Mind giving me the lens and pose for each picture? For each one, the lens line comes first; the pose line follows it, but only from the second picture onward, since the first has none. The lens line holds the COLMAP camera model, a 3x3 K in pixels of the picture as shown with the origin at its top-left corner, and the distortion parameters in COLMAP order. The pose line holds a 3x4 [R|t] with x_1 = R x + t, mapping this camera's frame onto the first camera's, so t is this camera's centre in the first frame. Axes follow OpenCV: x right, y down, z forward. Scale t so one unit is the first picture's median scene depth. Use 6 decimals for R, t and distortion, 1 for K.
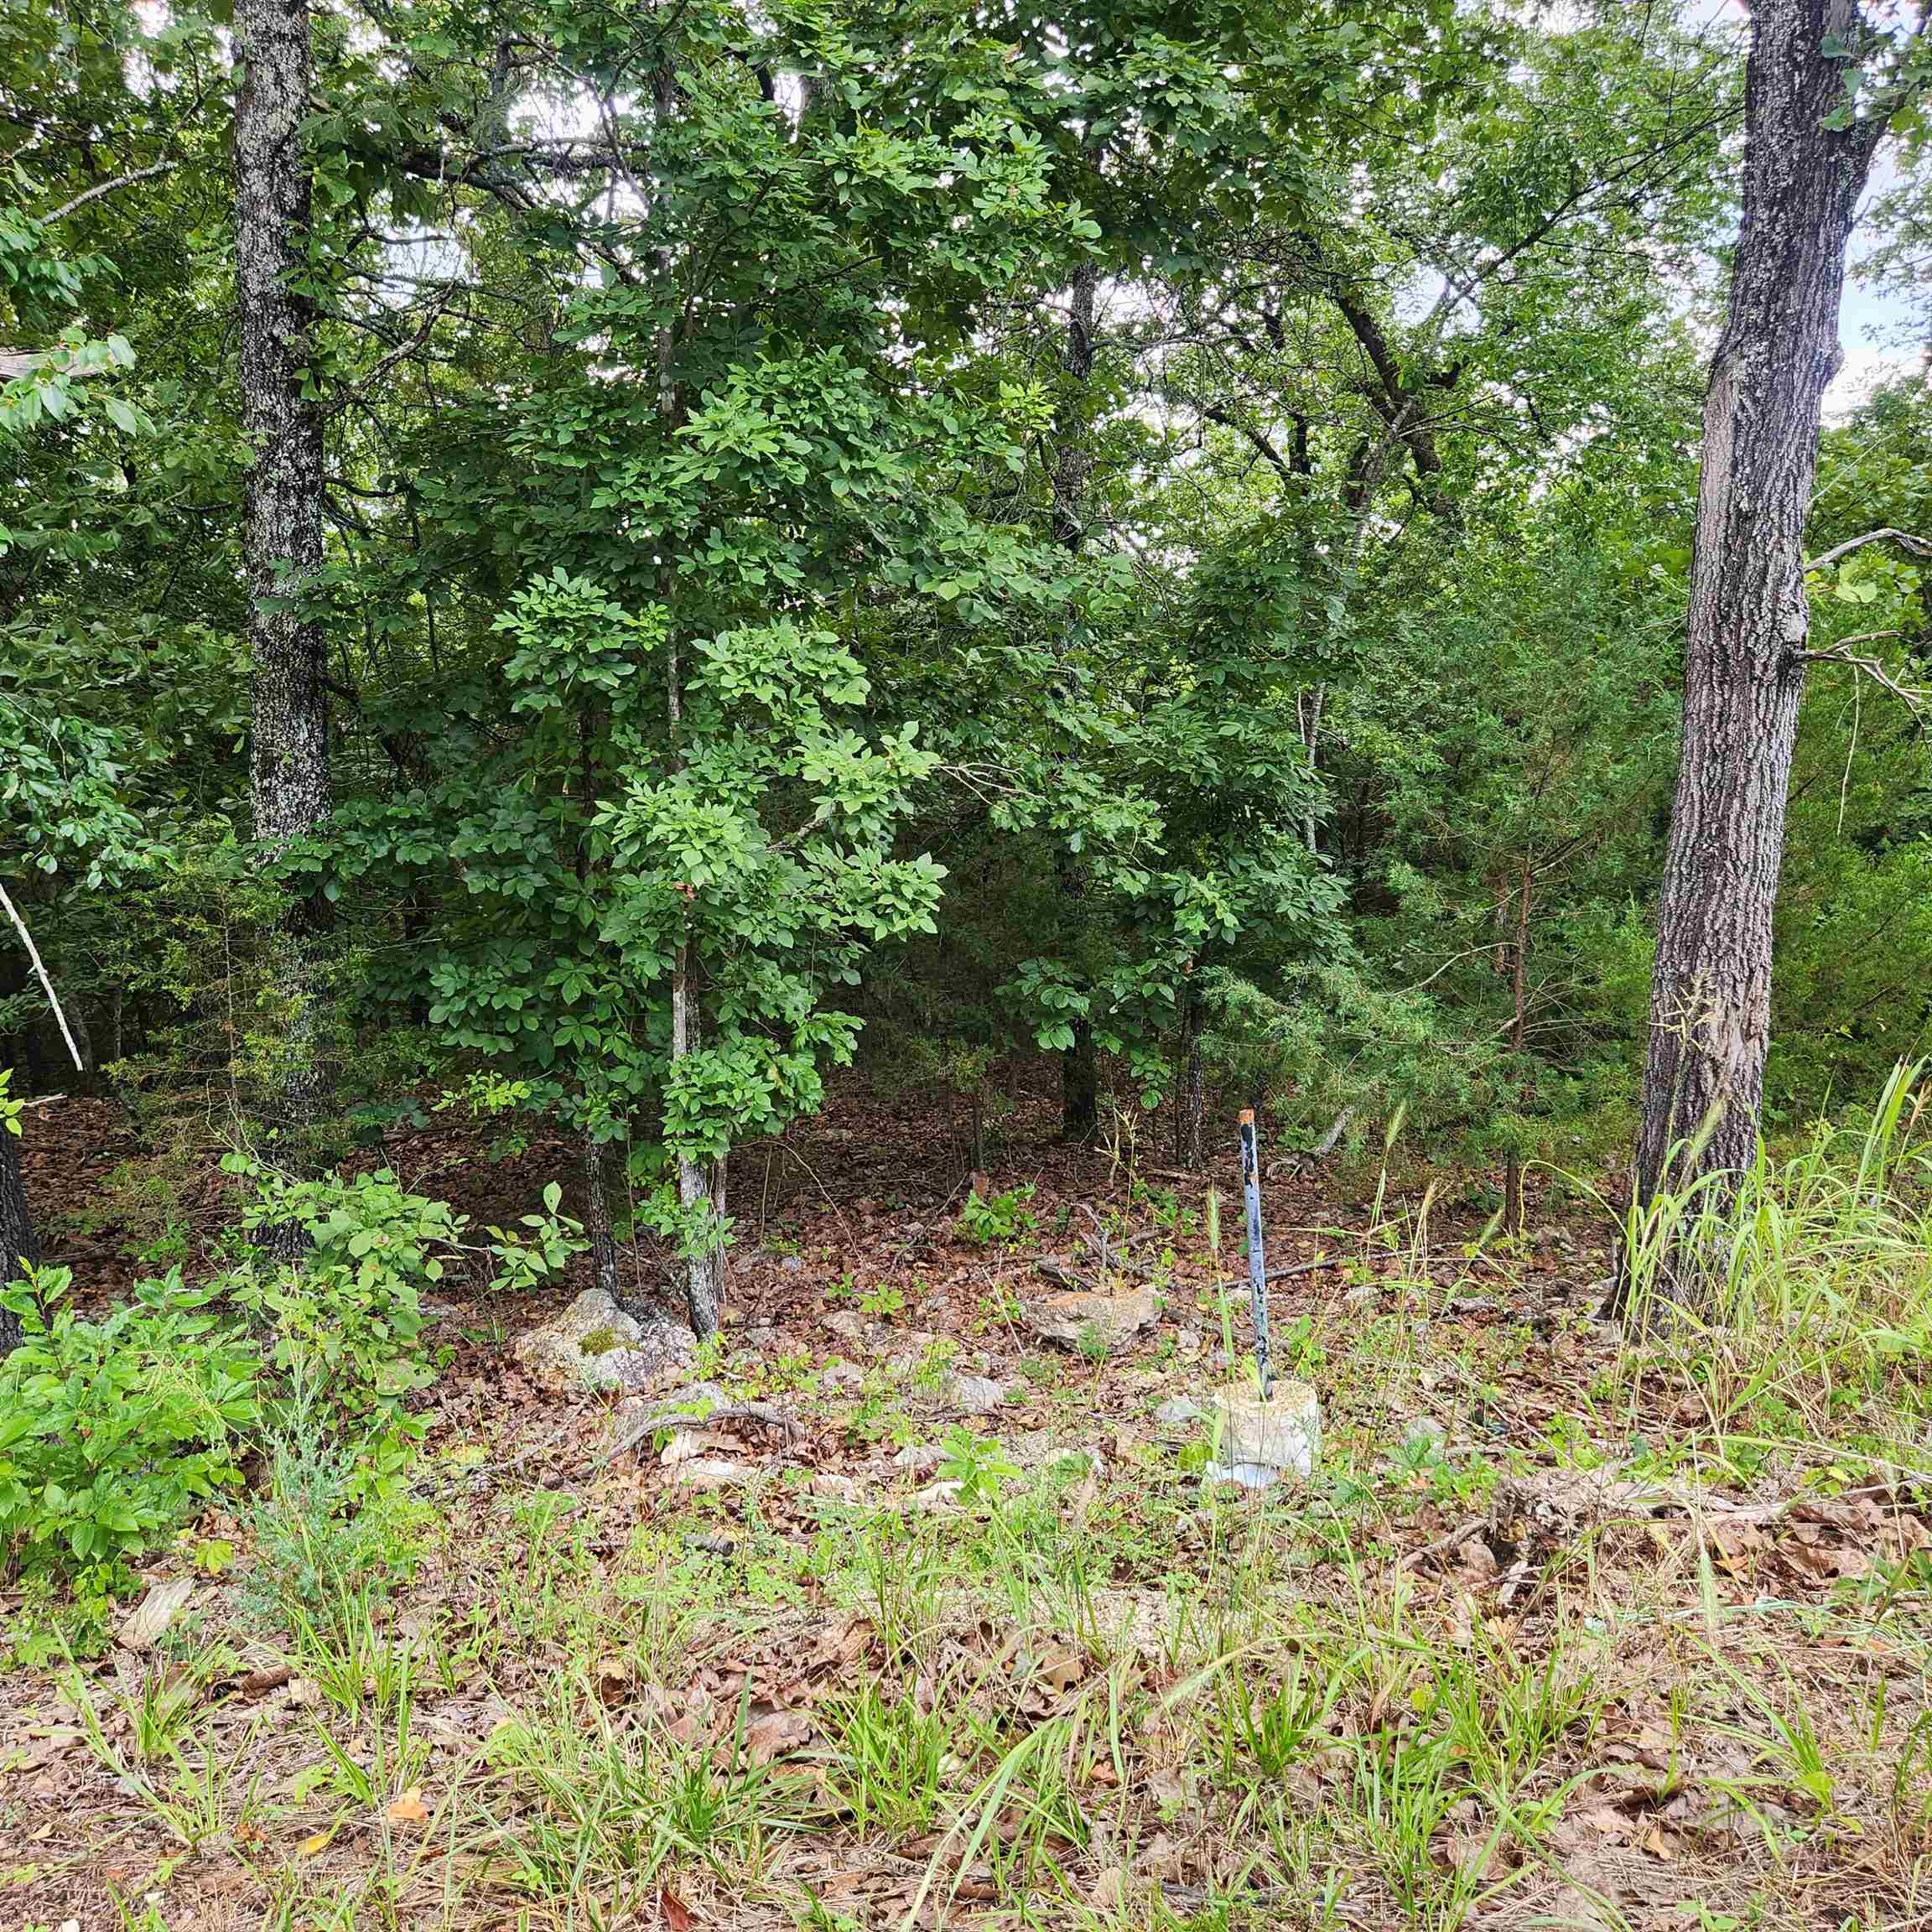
lens RADIAL K [[1718.7, 0, 929.9], [0, 1718.7, 983.8], [0, 0, 1]] dist [0.080378, -0.076716]
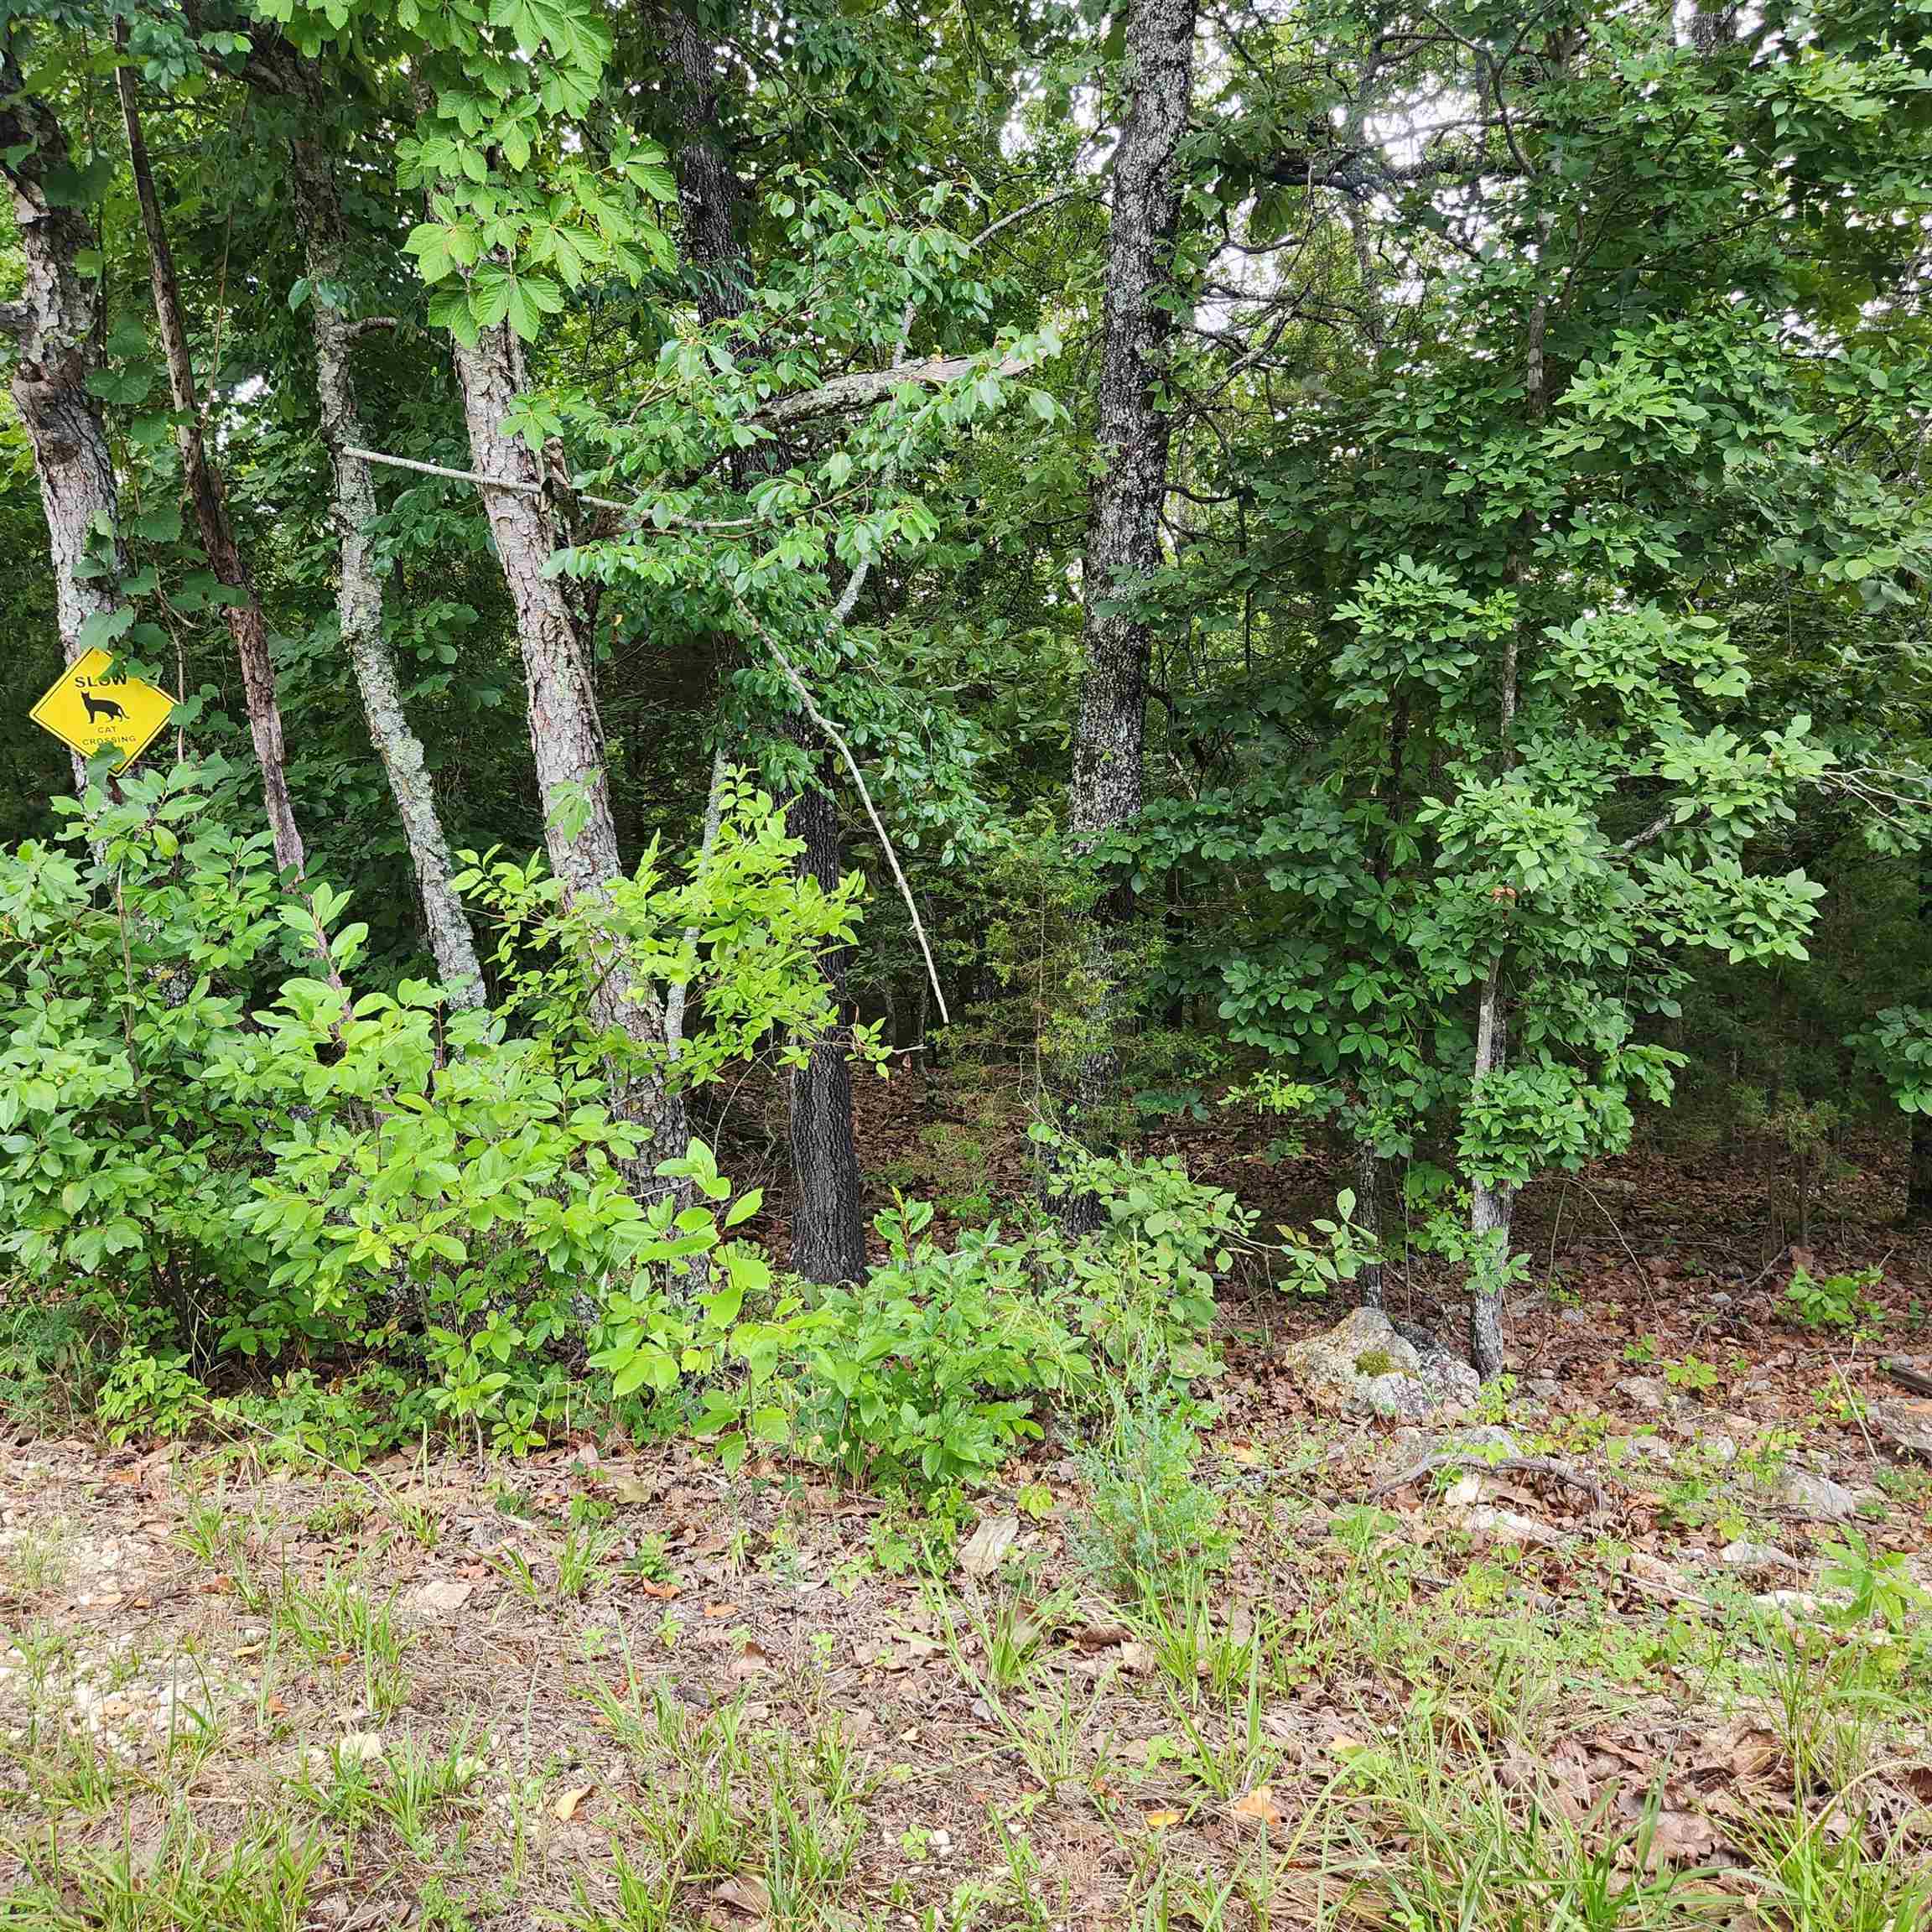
lens RADIAL K [[1718.7, 0, 955.6], [0, 1718.7, 965.5], [0, 0, 1]] dist [0.080378, -0.076716]
pose [[0.917188, 0.069052, -0.392426, -0.044710], [-0.078939, 0.996838, -0.009092, 0.015207], [0.390557, 0.039317, 0.919739, 0.018244]]
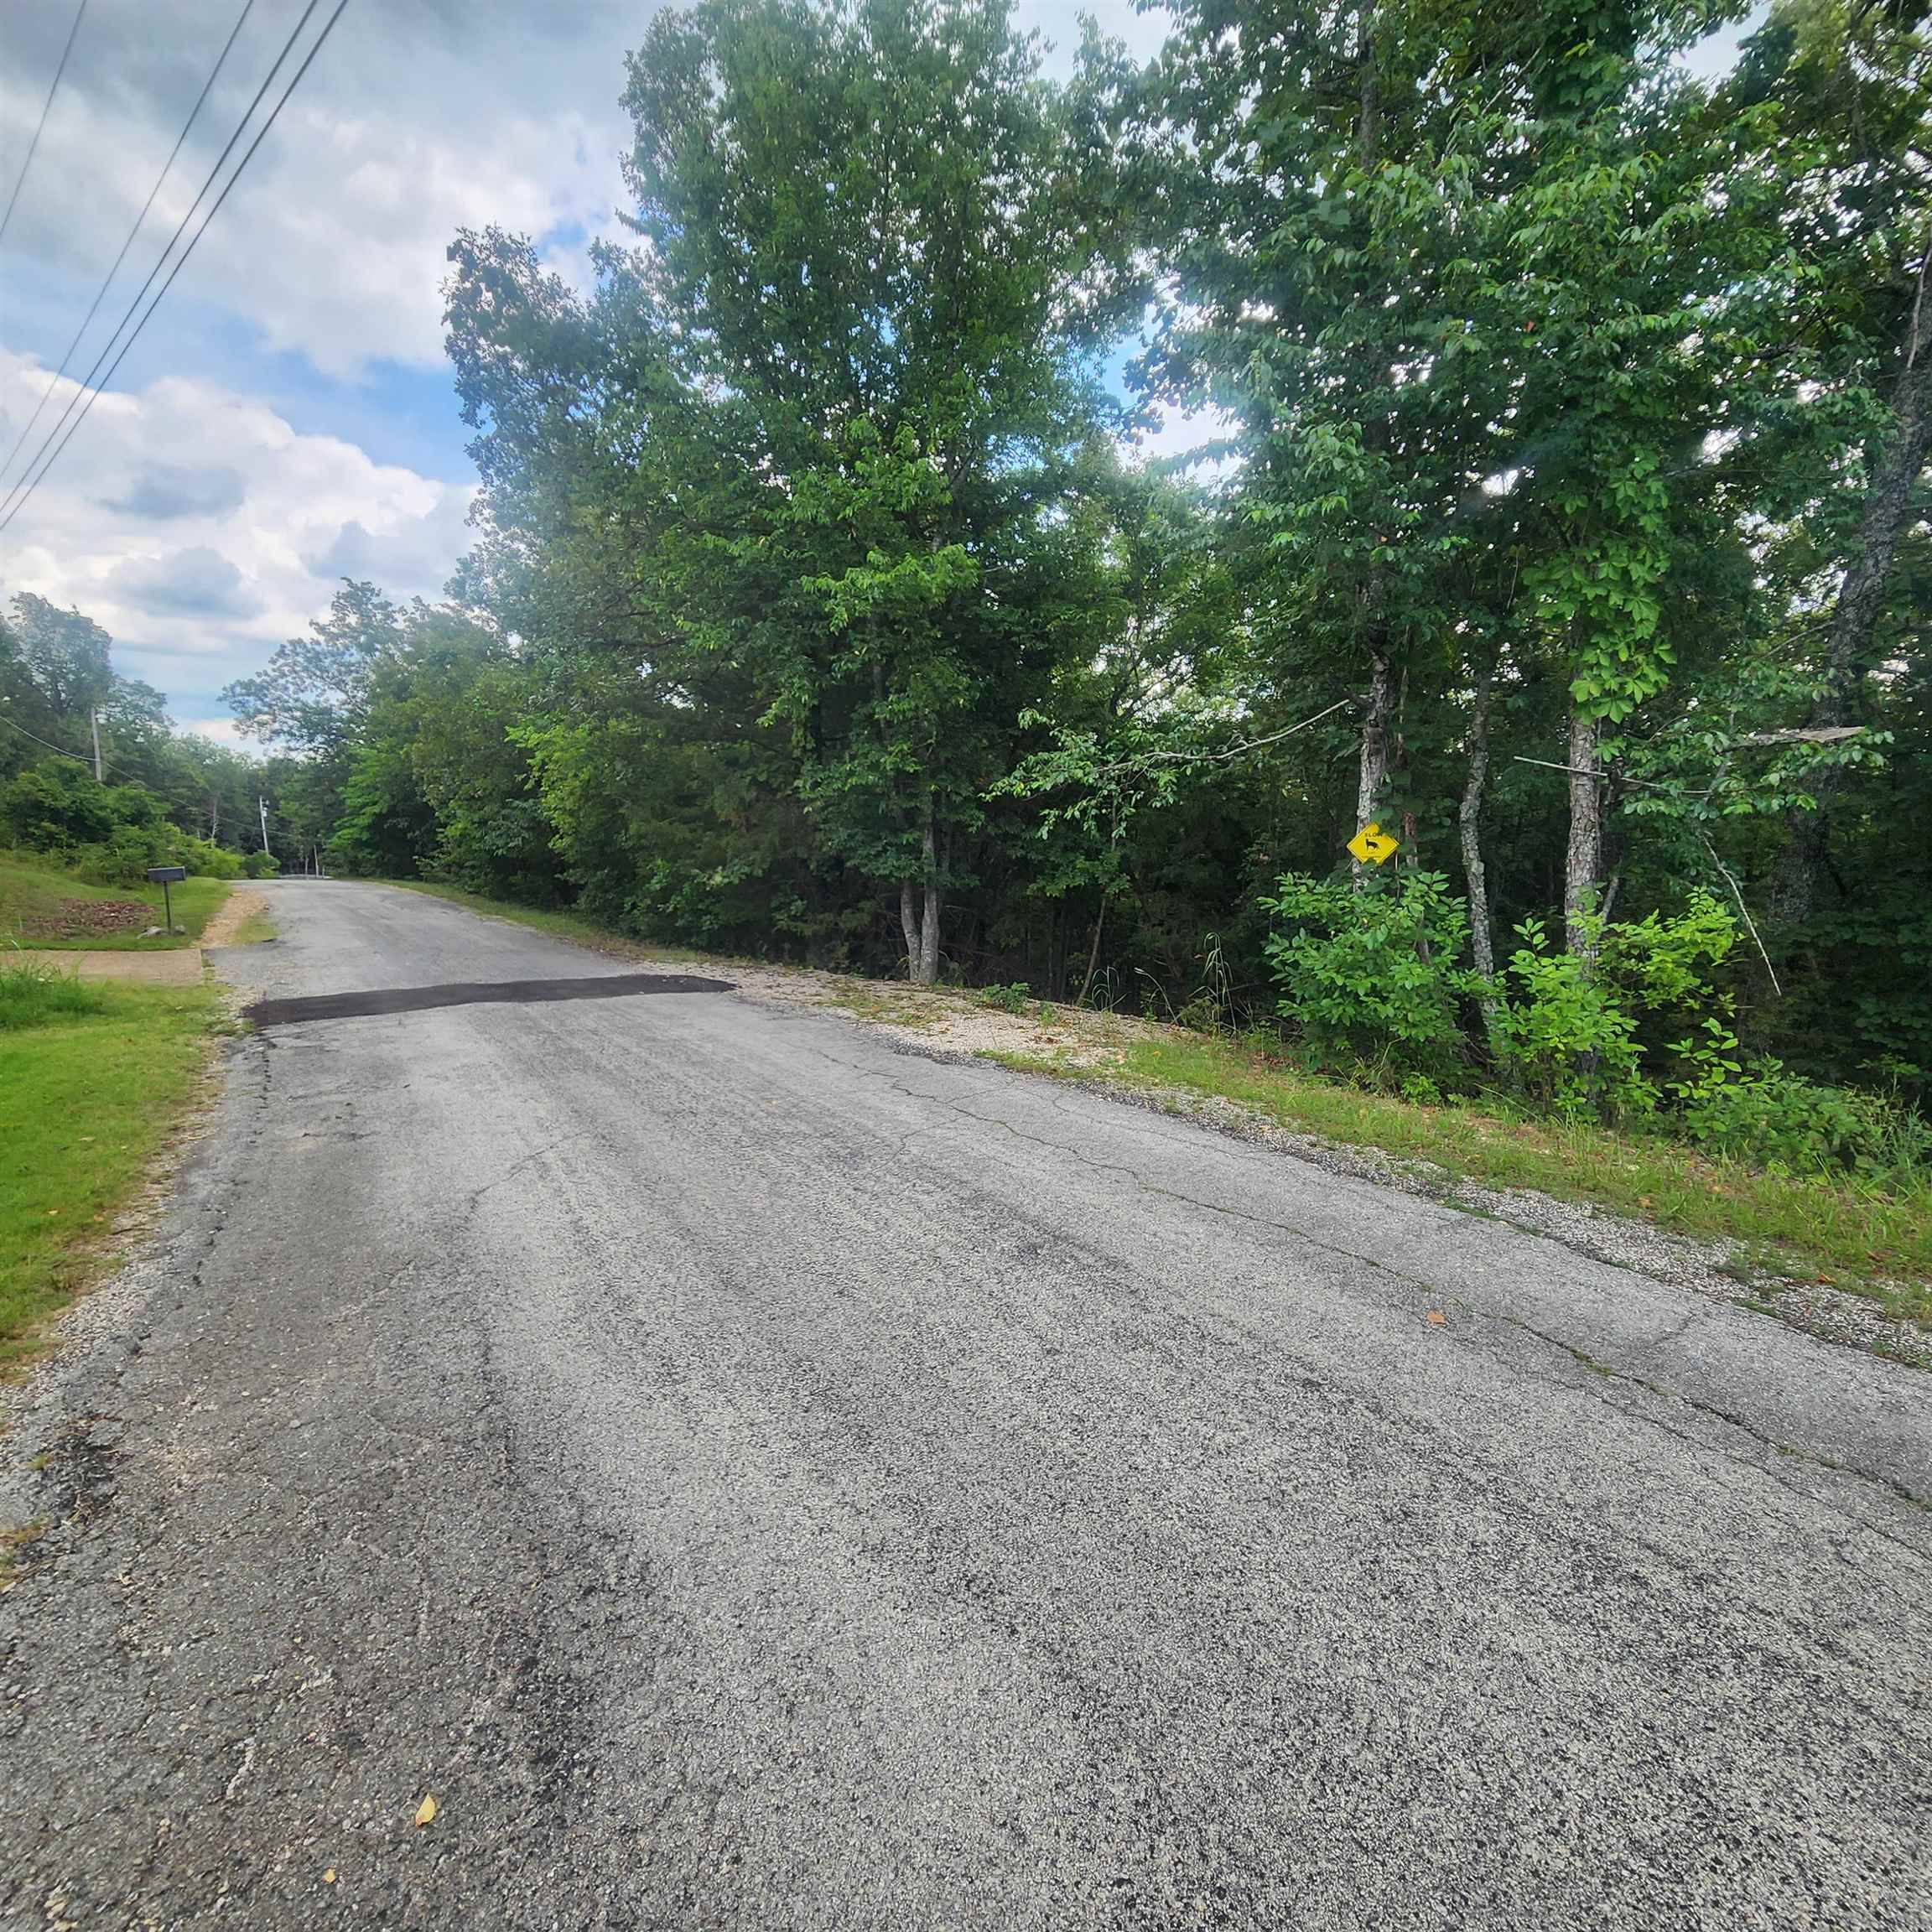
lens RADIAL K [[1055.2, 0, 966.6], [0, 1055.2, 956.1], [0, 0, 1]] dist [0.009688, -0.005040]
pose [[0.634972, 0.149640, -0.757904, -0.038937], [-0.187473, 0.981582, 0.036737, 0.104859], [0.749443, 0.118759, 0.651331, -0.633295]]
